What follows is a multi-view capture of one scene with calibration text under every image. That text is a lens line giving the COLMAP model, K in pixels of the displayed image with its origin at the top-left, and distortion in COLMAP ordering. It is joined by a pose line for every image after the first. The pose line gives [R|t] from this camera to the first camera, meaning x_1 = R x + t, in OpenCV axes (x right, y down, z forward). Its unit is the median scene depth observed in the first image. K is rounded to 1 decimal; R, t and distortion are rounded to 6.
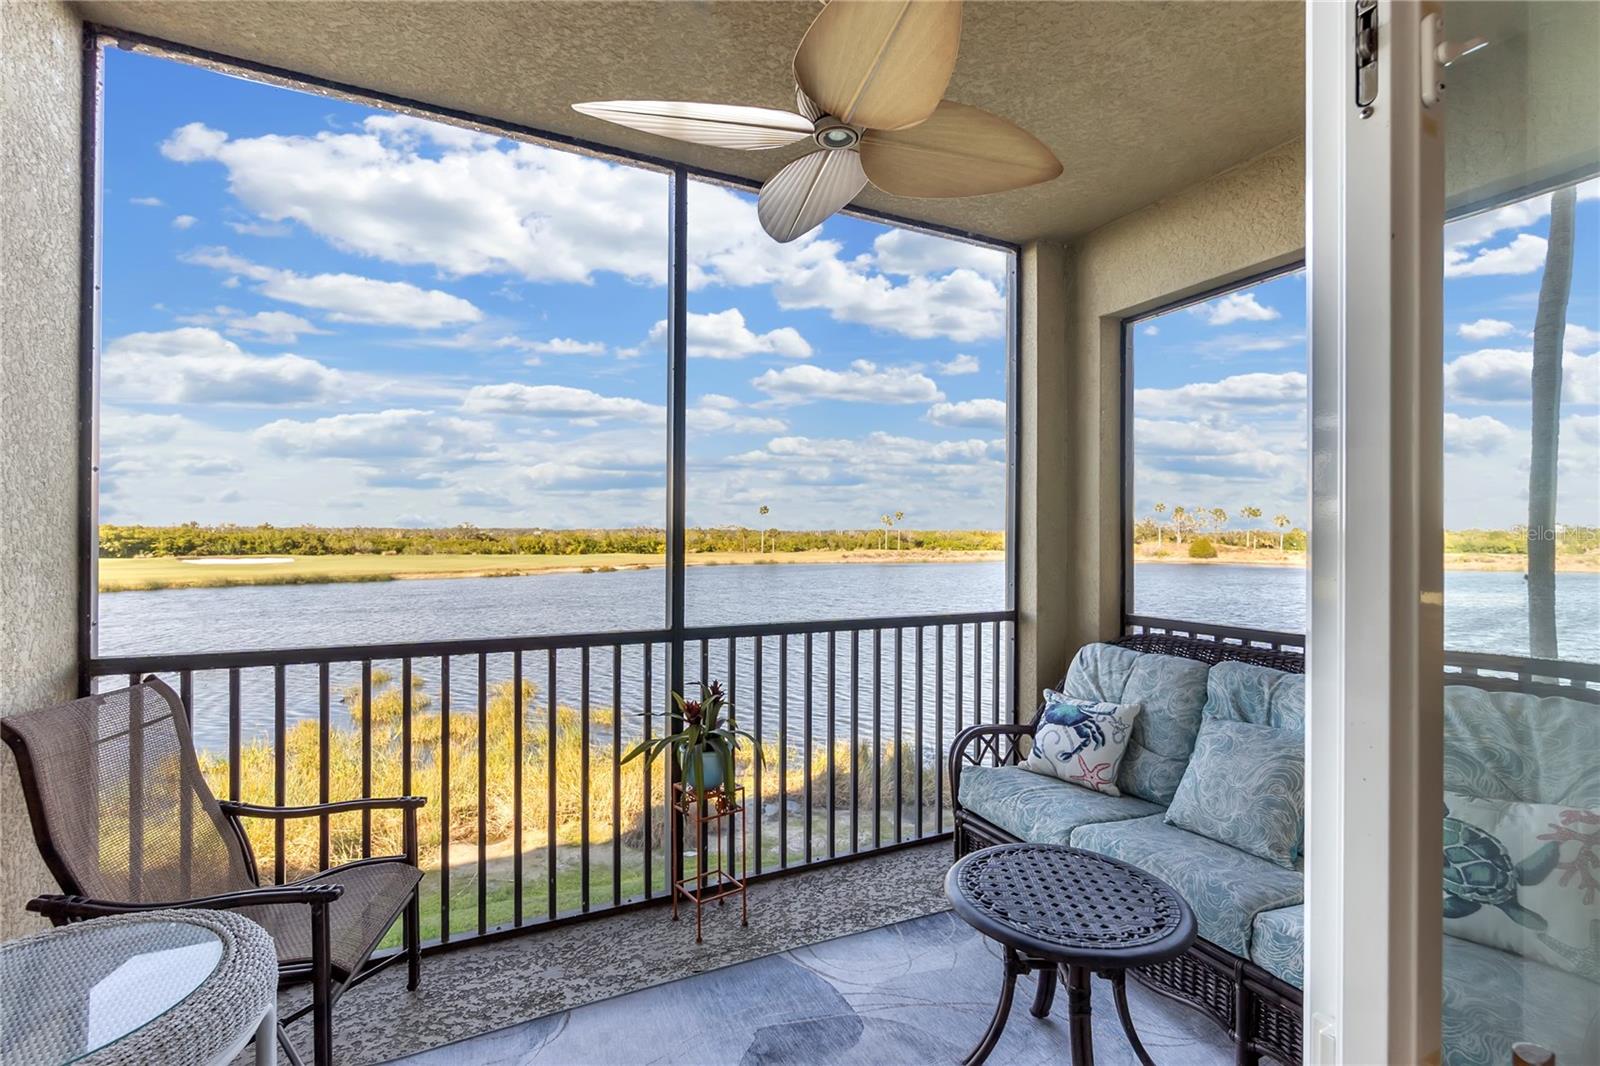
lens RADIAL K [[709.8, 0, 792.8], [0, 709.8, 535.4], [0, 0, 1]] dist [-0.006053, 0.000201]
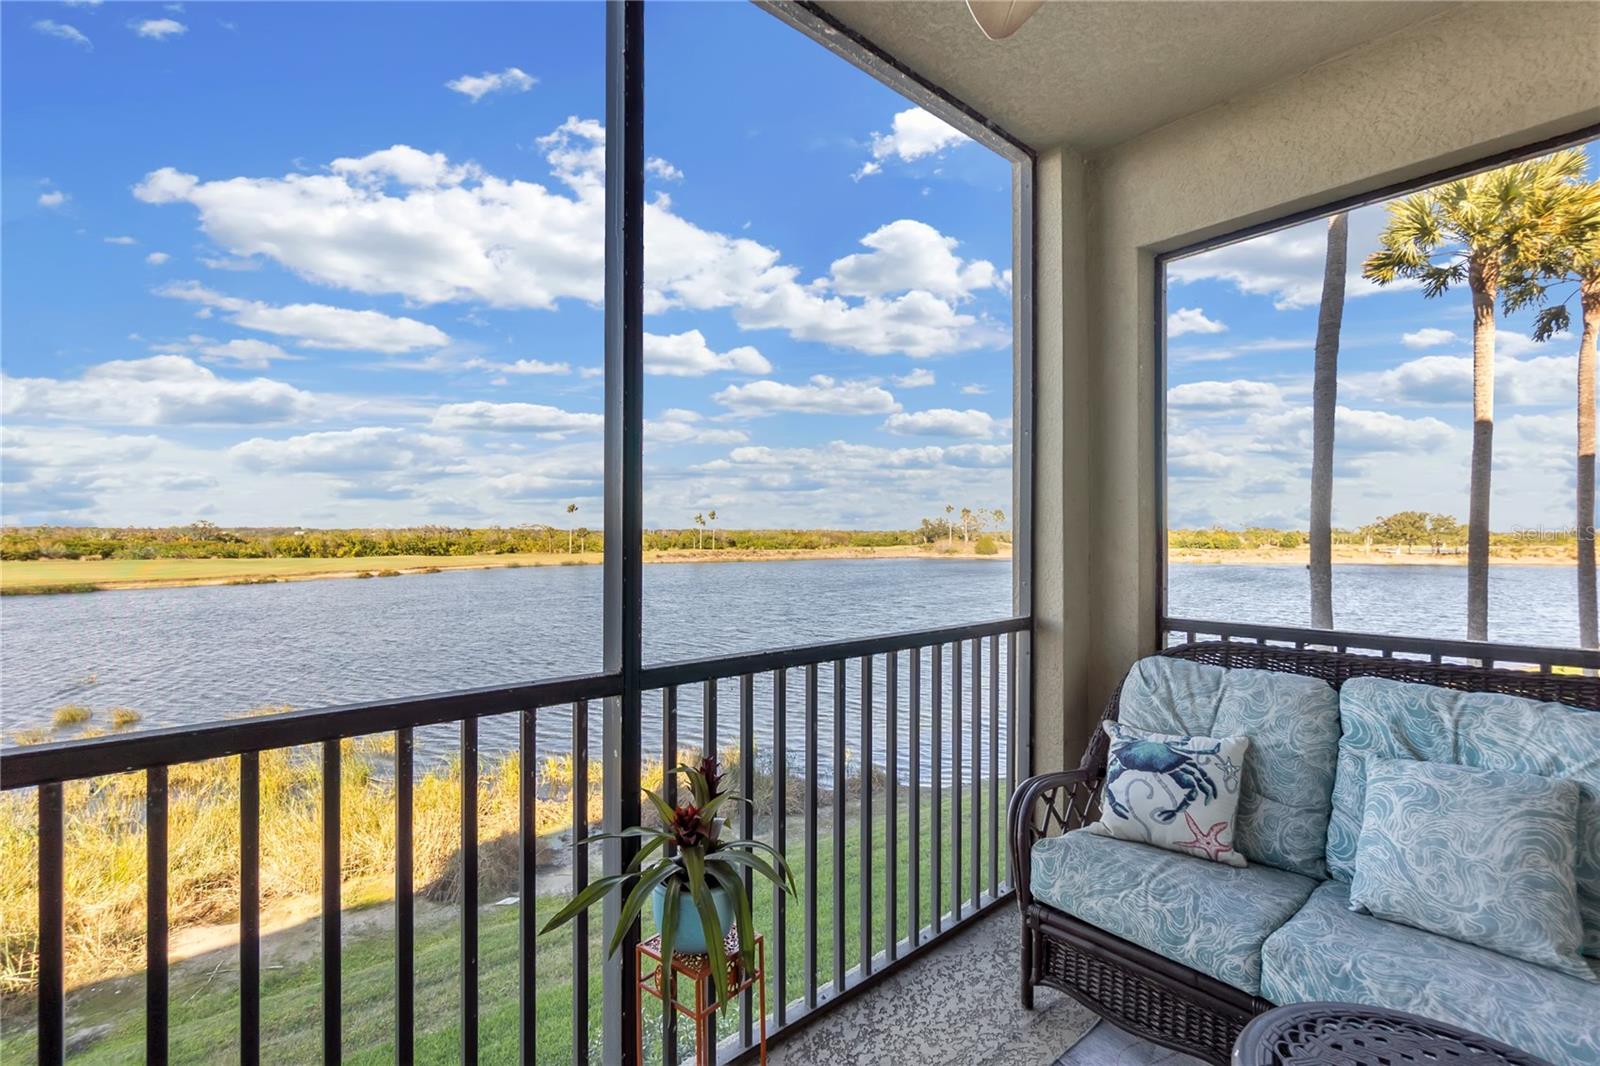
lens RADIAL K [[709.8, 0, 798.3], [0, 709.8, 537.0], [0, 0, 1]] dist [-0.006053, 0.000201]
pose [[0.964218, -0.002743, 0.265098, -0.178947], [0.001996, 0.999993, 0.003088, 0.018731], [-0.265104, -0.002448, 0.964217, 0.391551]]
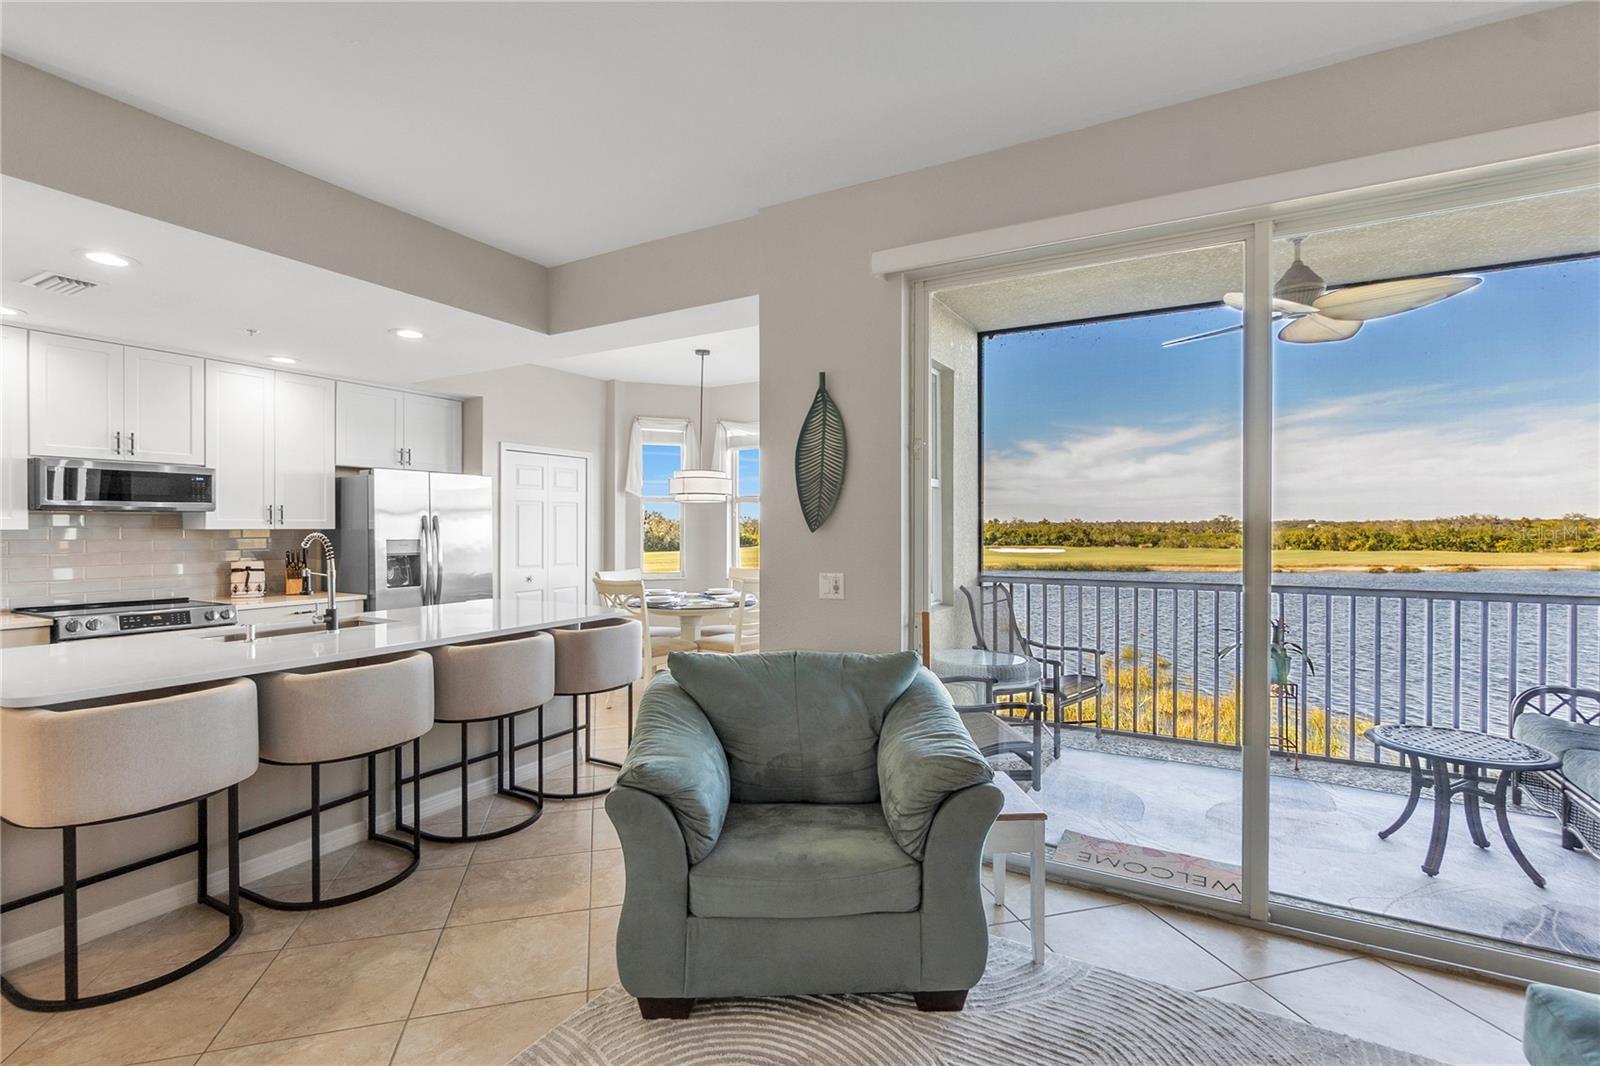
lens RADIAL K [[718.5, 0, 815.9], [0, 718.5, 523.3], [0, 0, 1]] dist [-0.003343, -0.000237]
pose [[0.582899, -0.010938, -0.812471, 0.567556], [0.004755, 0.999938, -0.010050, 0.006093], [0.812531, 0.001995, 0.582915, -0.739785]]
